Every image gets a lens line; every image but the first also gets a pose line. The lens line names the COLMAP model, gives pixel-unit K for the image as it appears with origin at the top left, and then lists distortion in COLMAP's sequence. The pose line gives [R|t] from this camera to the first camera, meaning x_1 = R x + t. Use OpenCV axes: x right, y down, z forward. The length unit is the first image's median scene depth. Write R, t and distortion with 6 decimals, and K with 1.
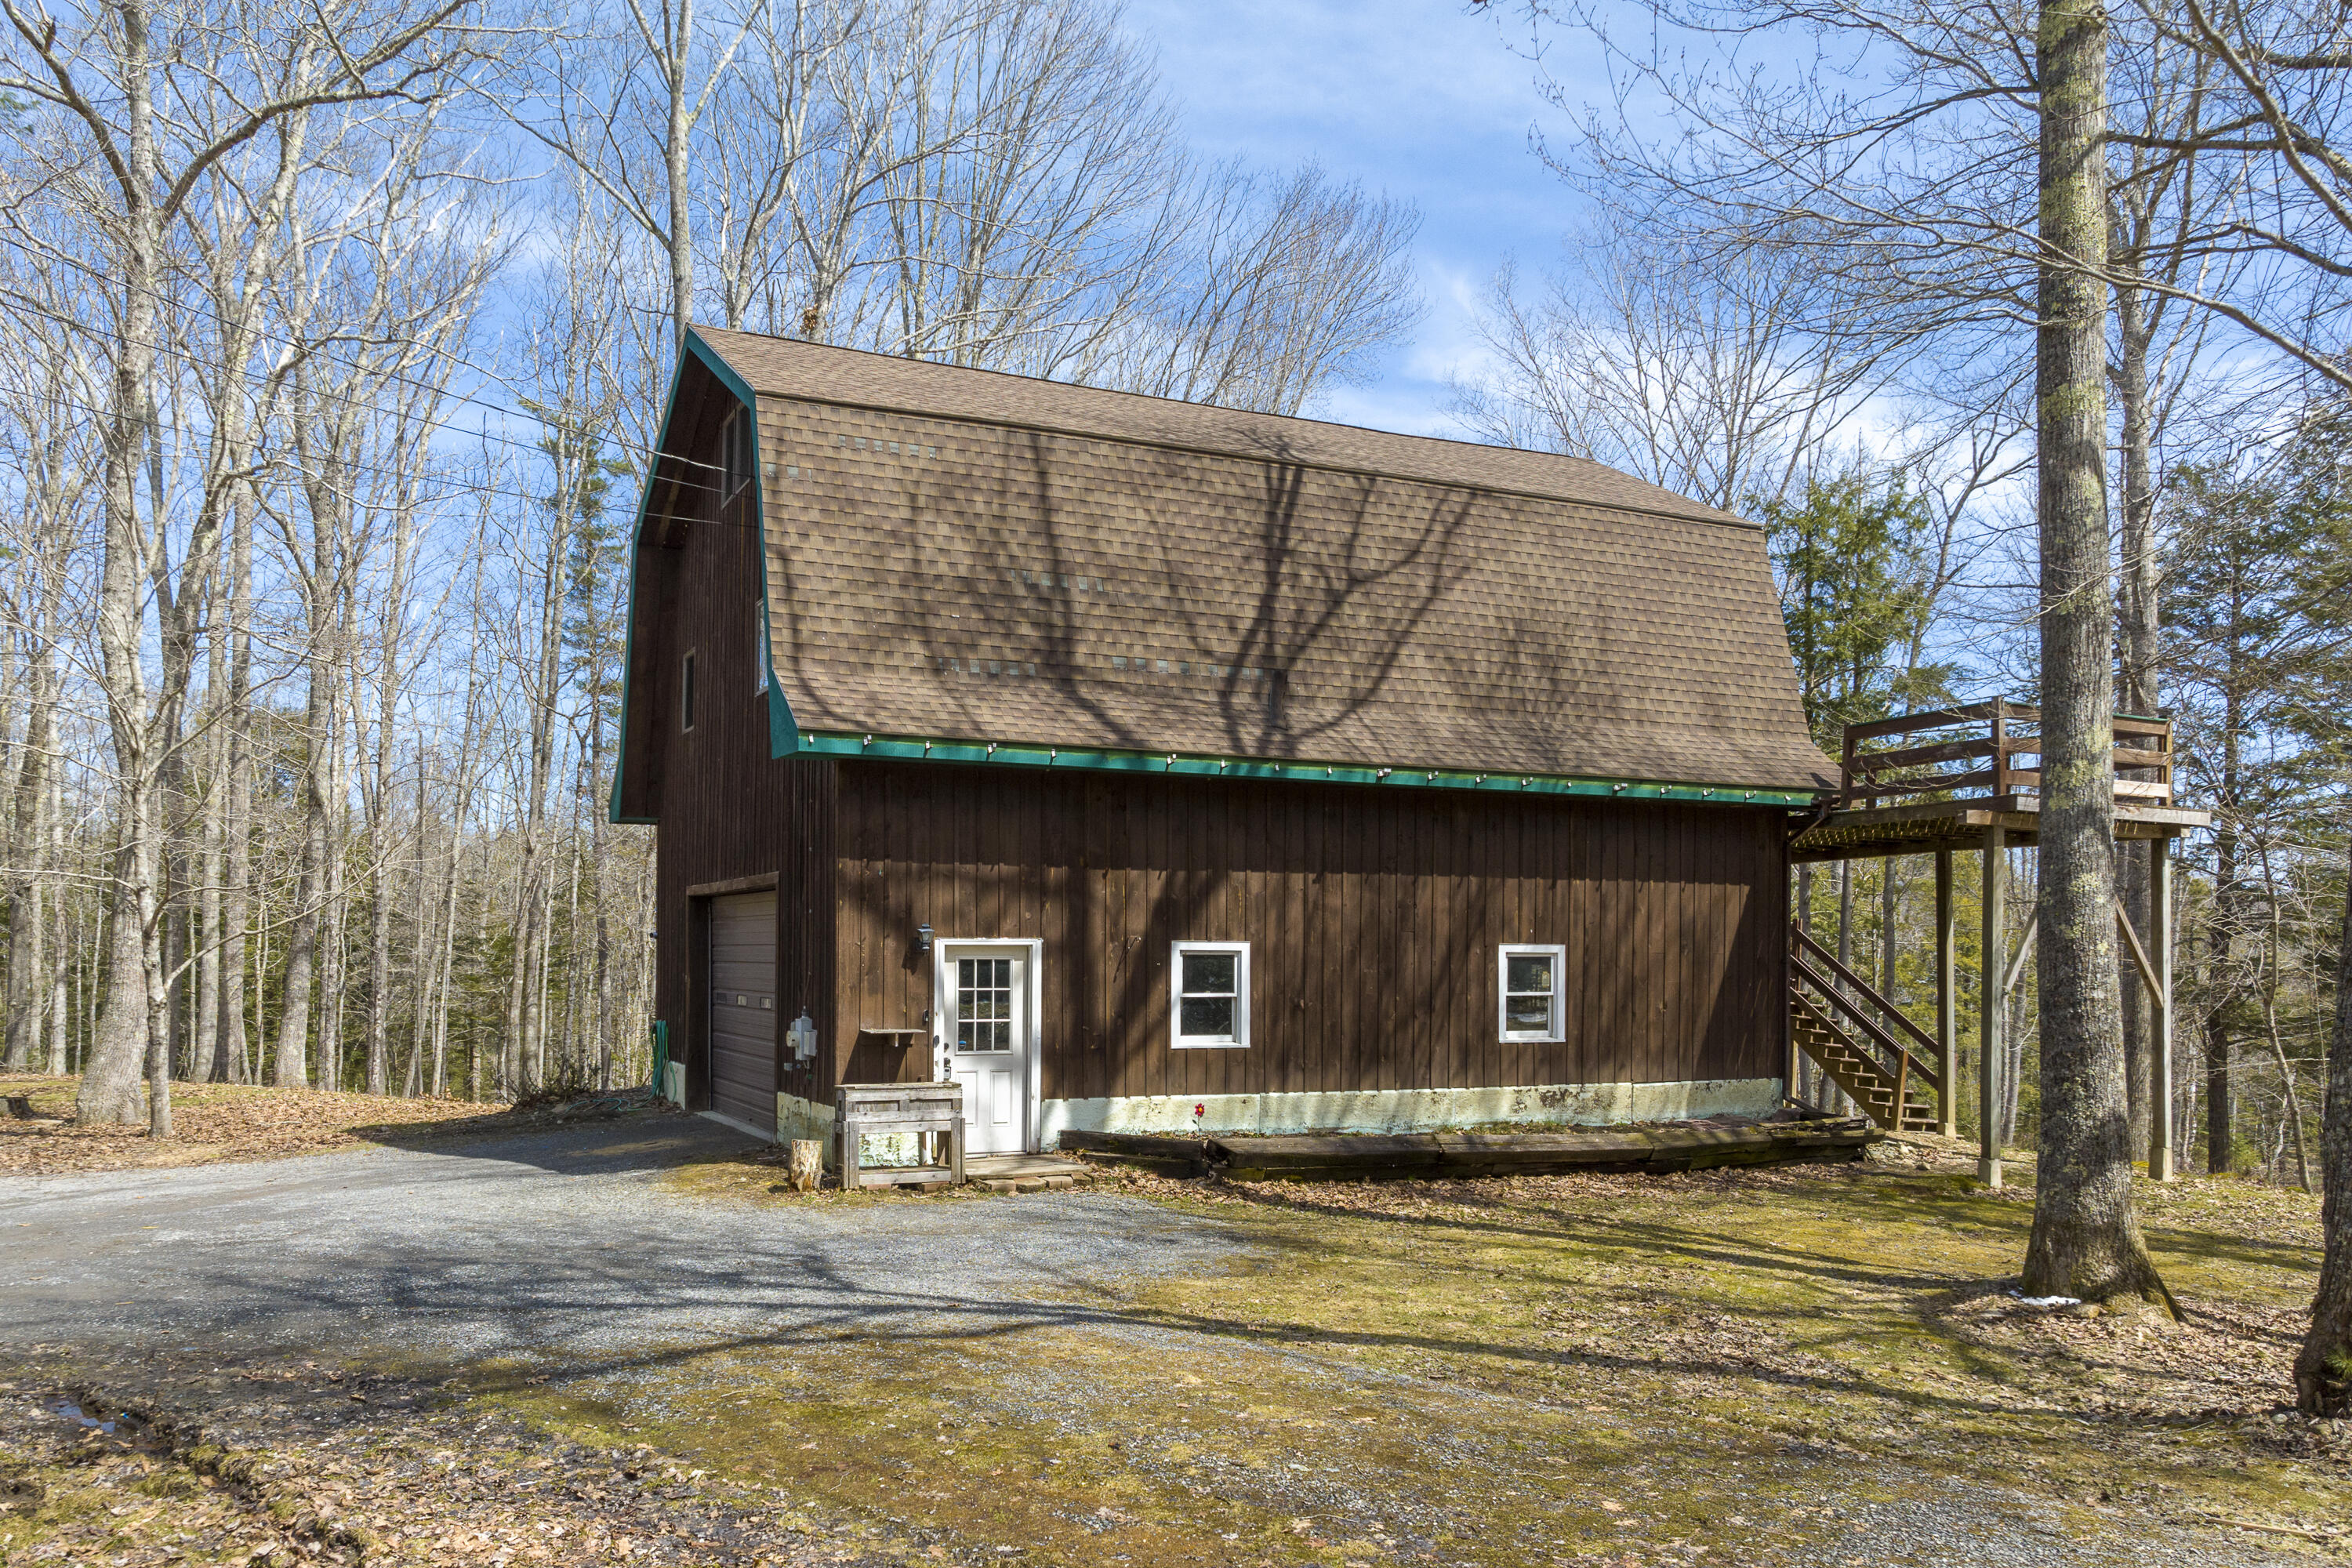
lens RADIAL K [[1761.5, 0, 1074.2], [0, 1761.5, 949.3], [0, 0, 1]] dist [-0.004565, -0.000719]
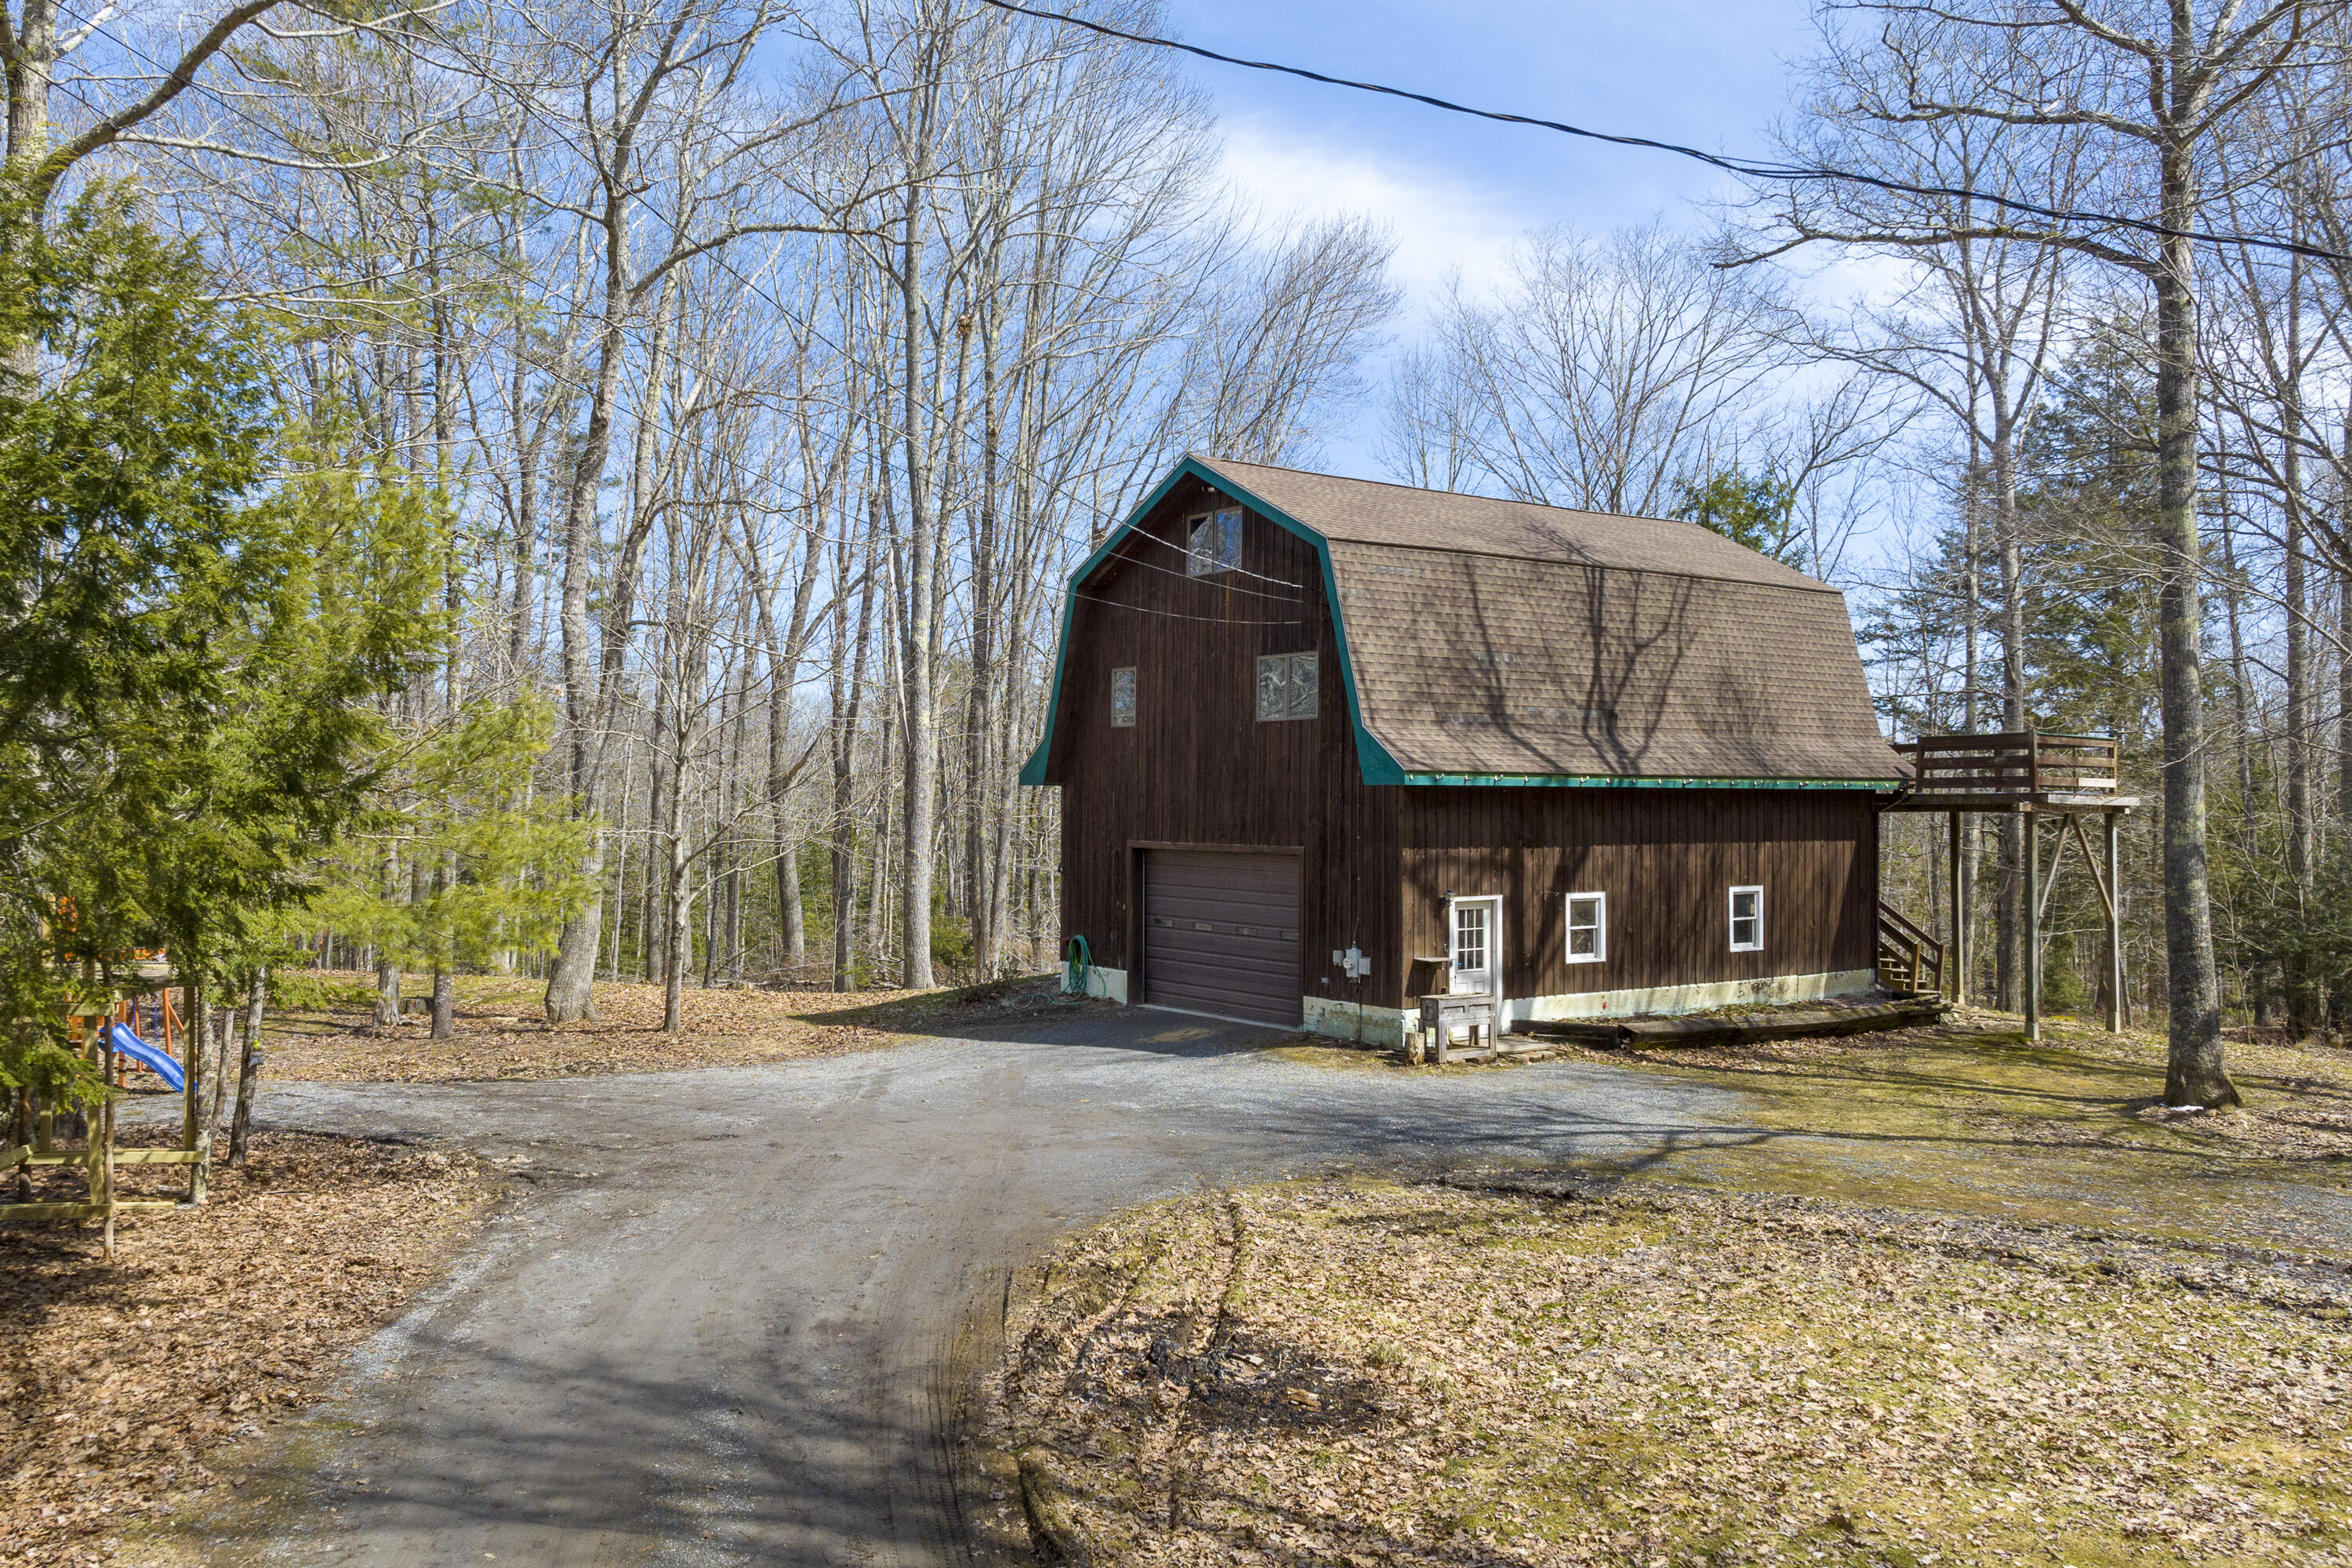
lens RADIAL K [[1813.8, 0, 1058.5], [0, 1813.8, 746.6], [0, 0, 1]] dist [-0.001349, 0.001923]
pose [[0.984877, 0.002932, 0.173232, -0.630105], [0.000775, 0.999772, -0.021331, -0.095774], [-0.173255, 0.021142, 0.984650, -0.462742]]
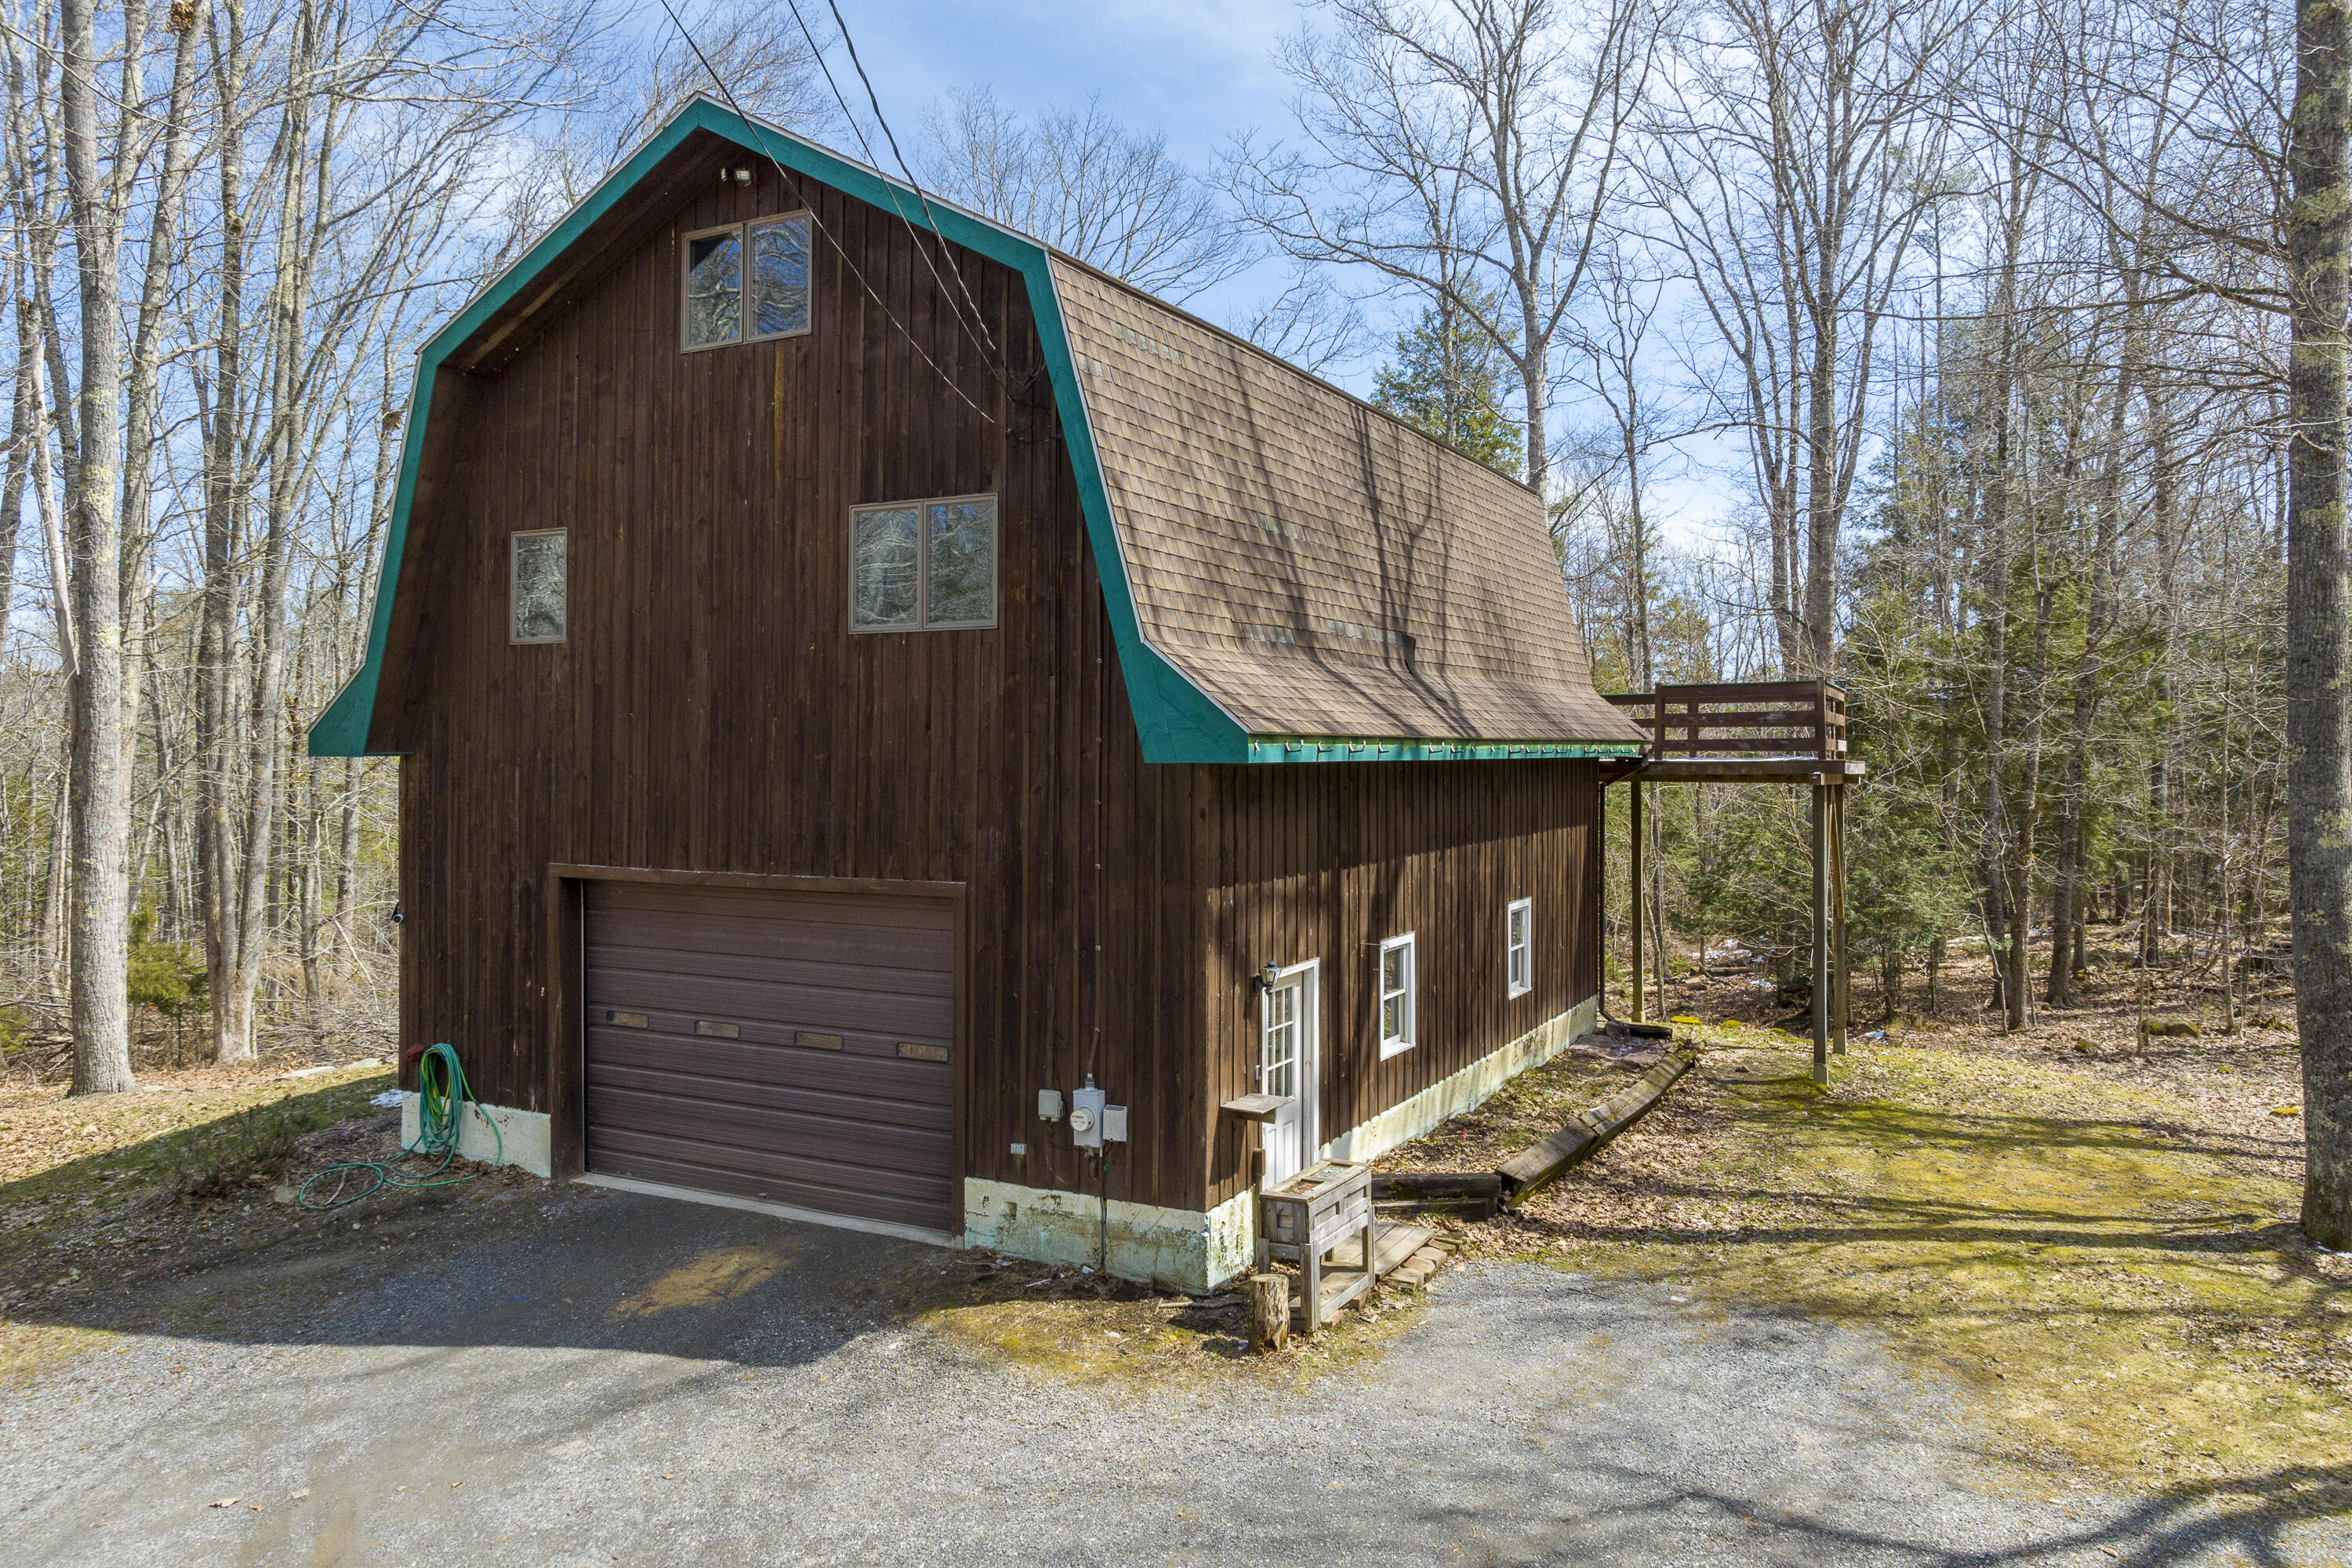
lens RADIAL K [[1634.4, 0, 1168.8], [0, 1634.4, 752.2], [0, 0, 1]] dist [-0.007267, 0.005029]
pose [[0.790207, -0.006928, 0.612801, -0.519065], [0.000923, 0.999948, 0.010114, -0.105822], [-0.612840, -0.007427, 0.790172, 0.397680]]
